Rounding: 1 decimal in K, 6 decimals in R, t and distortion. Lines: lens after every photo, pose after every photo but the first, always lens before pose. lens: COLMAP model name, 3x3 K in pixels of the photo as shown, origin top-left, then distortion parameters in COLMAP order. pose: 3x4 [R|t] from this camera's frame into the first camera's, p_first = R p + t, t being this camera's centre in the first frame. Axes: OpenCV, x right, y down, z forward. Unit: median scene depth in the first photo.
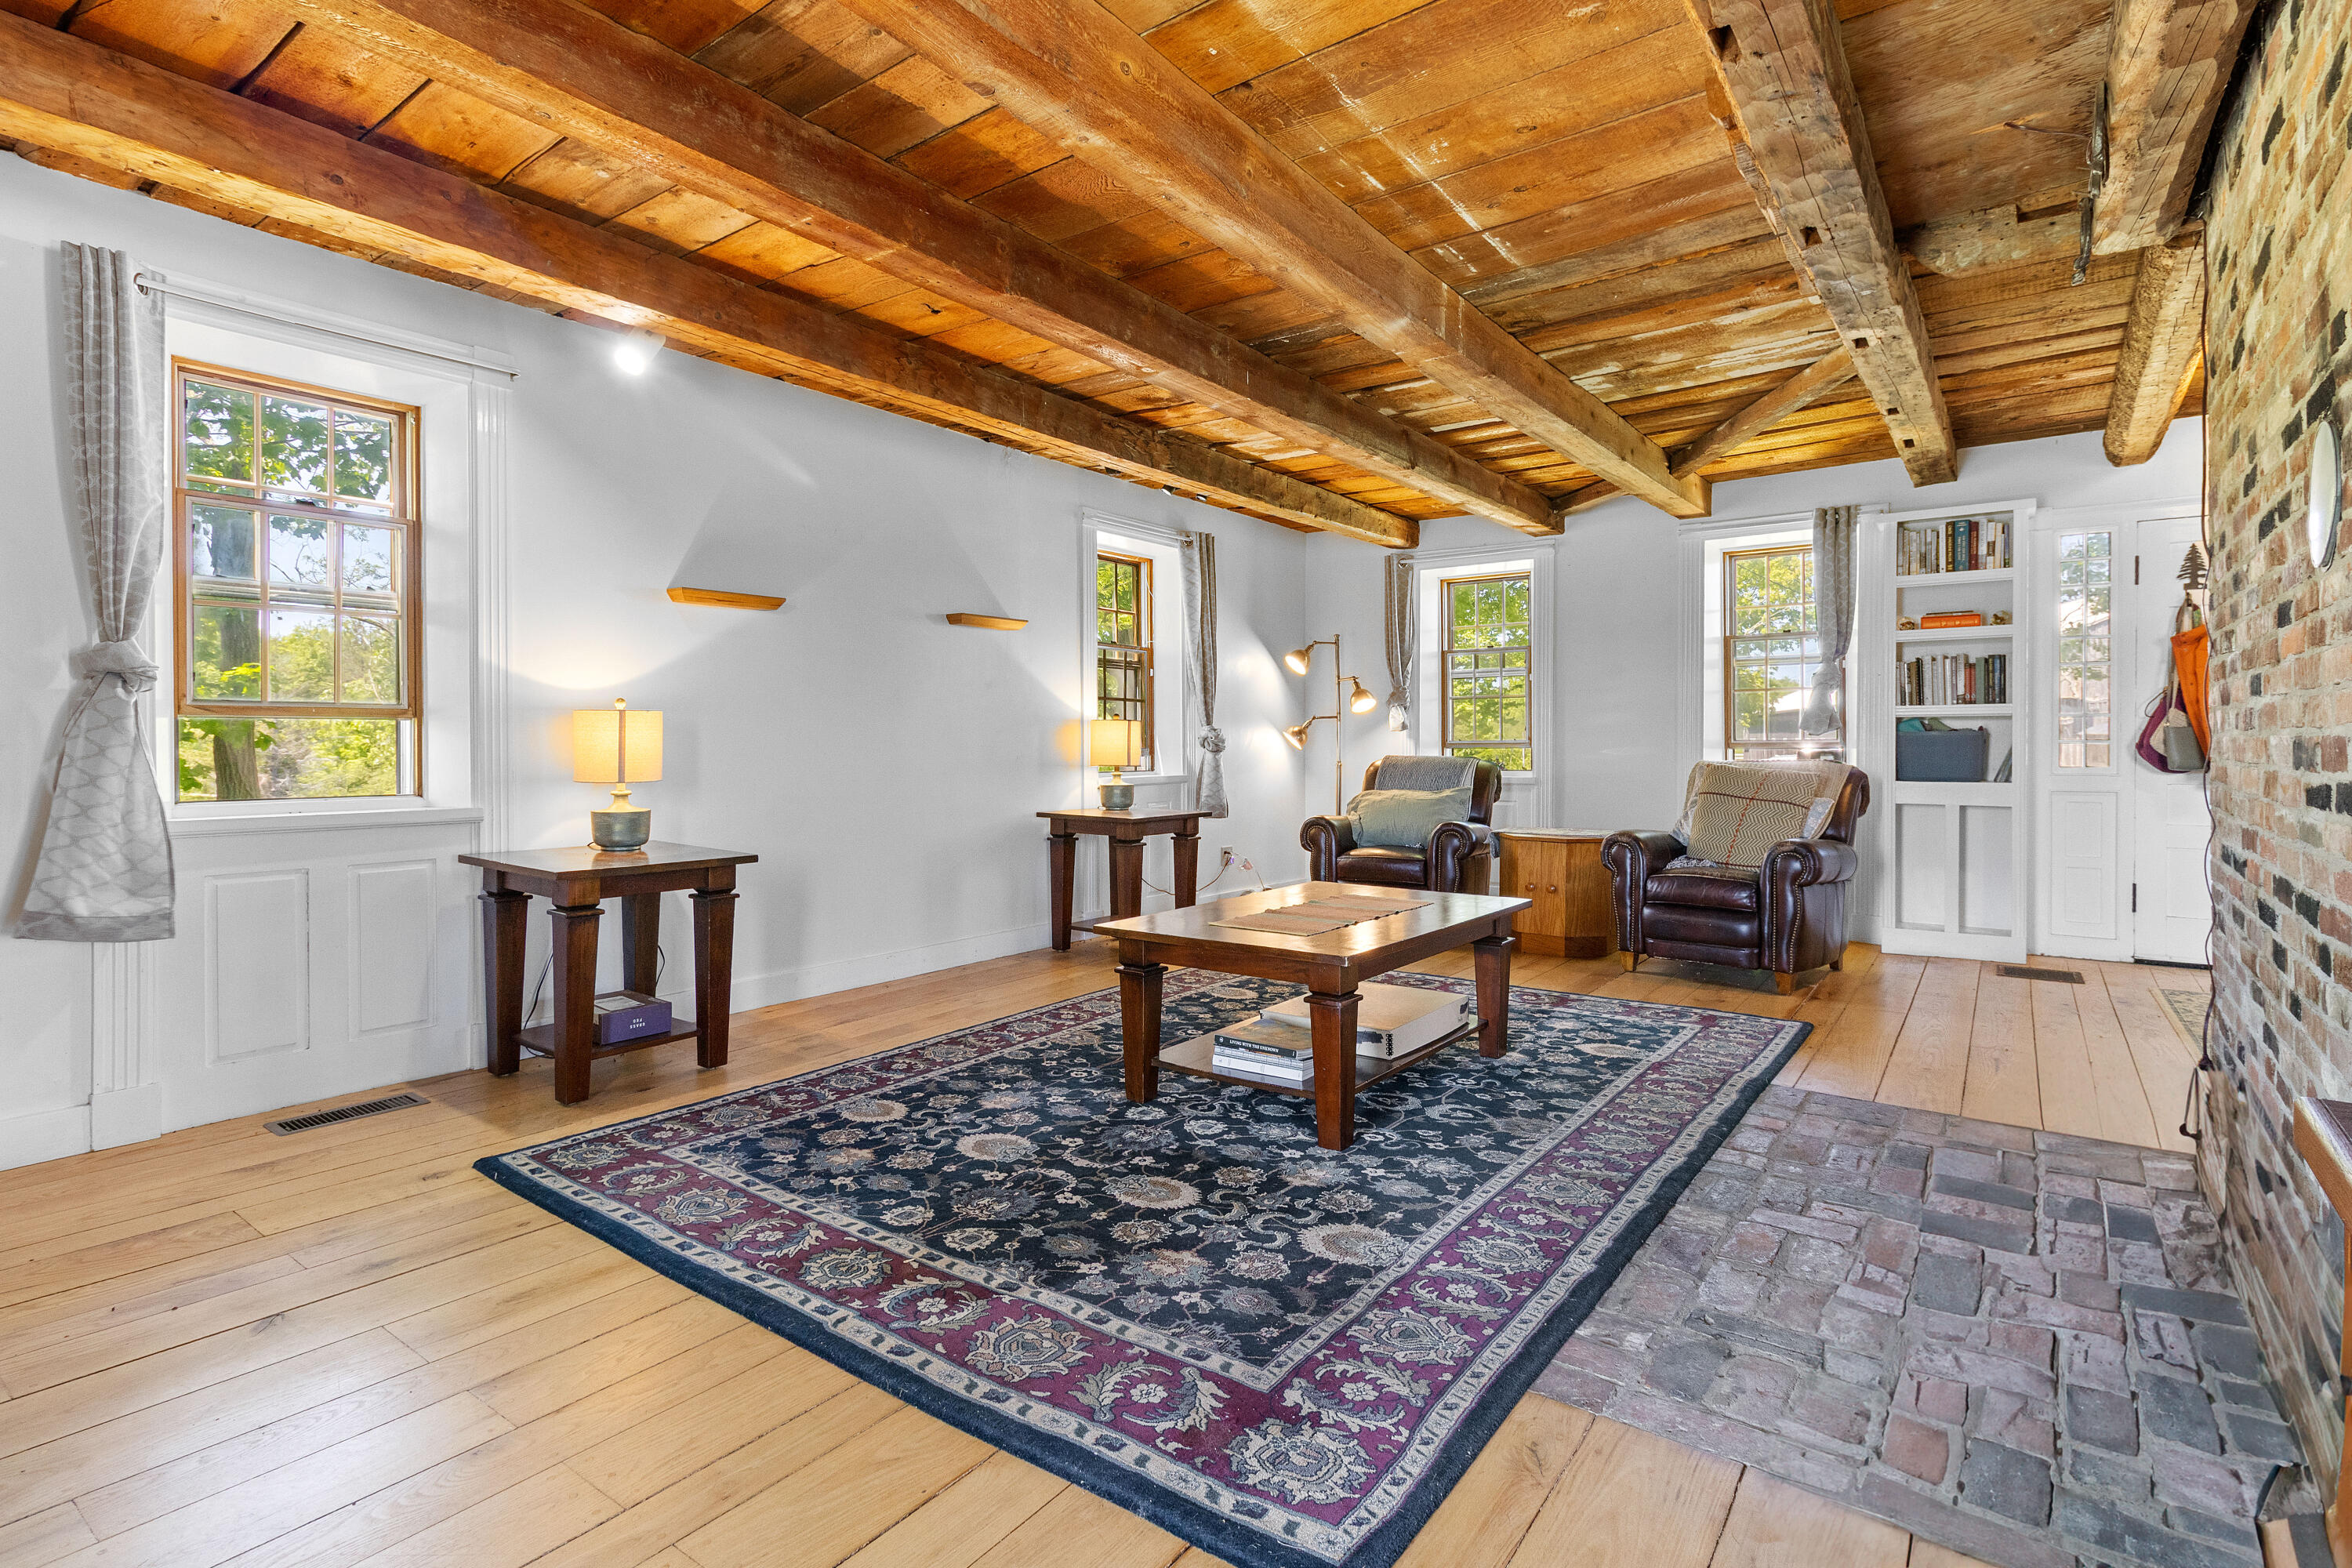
lens RADIAL K [[1092.3, 0, 1194.6], [0, 1092.3, 746.2], [0, 0, 1]] dist [0.000430, -0.000053]
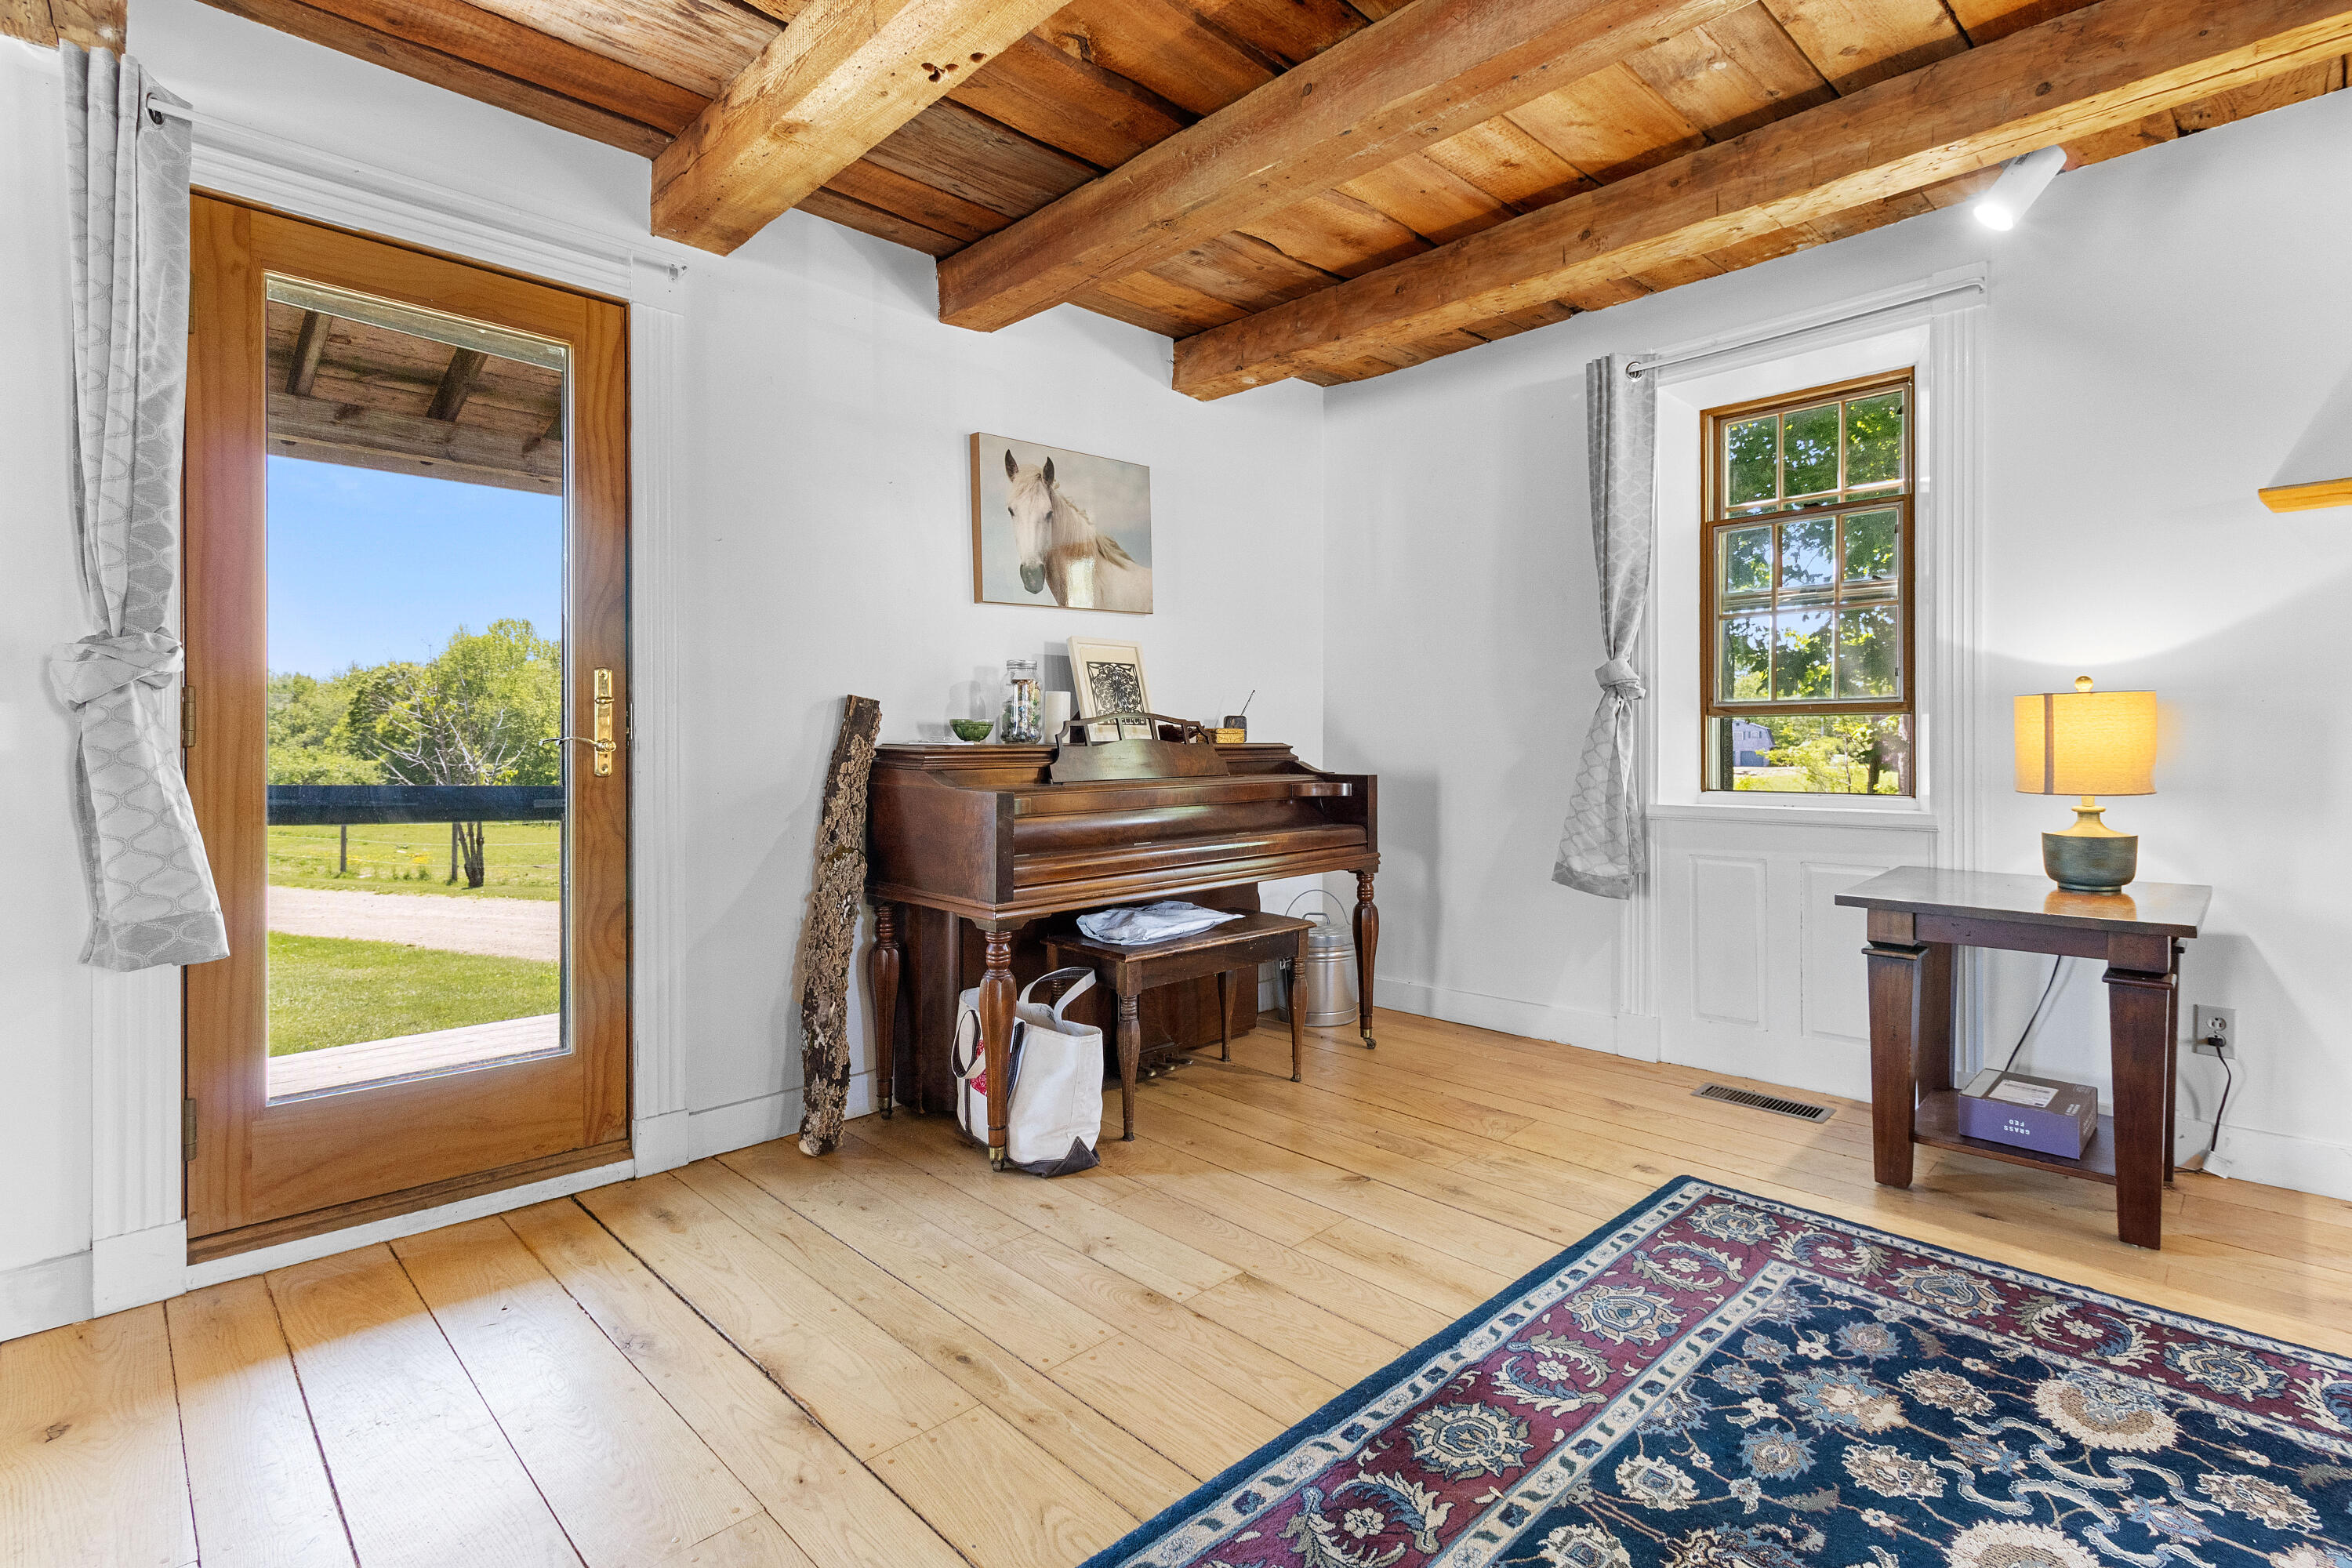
lens RADIAL K [[1092.3, 0, 1209.9], [0, 1092.3, 752.9], [0, 0, 1]] dist [0.000430, -0.000053]
pose [[-0.142296, 0.013031, -0.989738, 0.403235], [0.005299, 0.999909, 0.012403, -0.008063], [0.989810, -0.003480, -0.142352, 0.832146]]
